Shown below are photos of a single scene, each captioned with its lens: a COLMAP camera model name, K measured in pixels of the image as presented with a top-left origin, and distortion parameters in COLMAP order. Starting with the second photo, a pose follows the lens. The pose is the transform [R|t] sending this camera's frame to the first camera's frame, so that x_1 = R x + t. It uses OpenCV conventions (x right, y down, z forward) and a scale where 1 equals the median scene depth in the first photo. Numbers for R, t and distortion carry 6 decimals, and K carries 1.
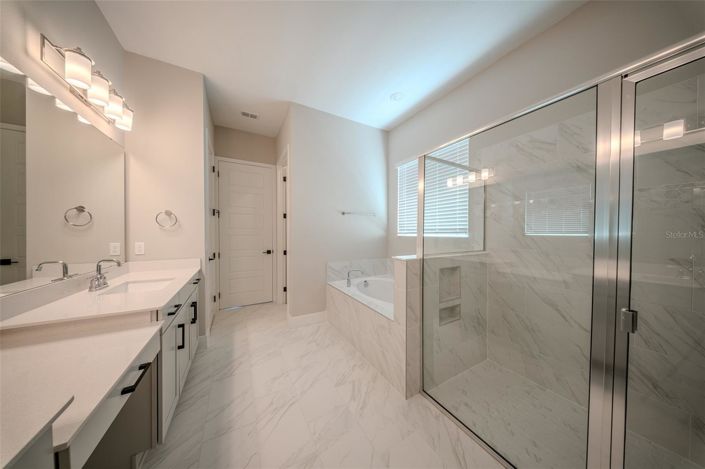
lens RADIAL K [[208.1, 0, 354.8], [0, 208.1, 234.7], [0, 0, 1]] dist [0.001927, 0.000125]
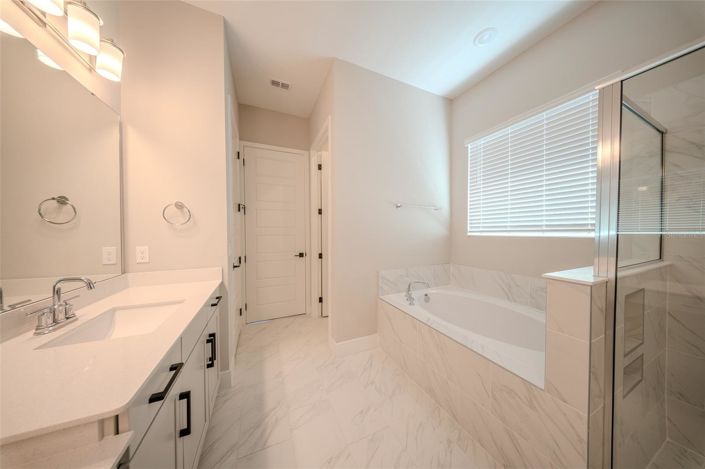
lens RADIAL K [[208.1, 0, 353.5], [0, 208.1, 234.7], [0, 0, 1]] dist [0.001927, 0.000125]
pose [[0.995410, -0.004527, -0.095592, -0.178989], [0.004913, 0.999981, 0.003805, -0.002312], [0.095573, -0.004257, 0.995413, 0.269389]]
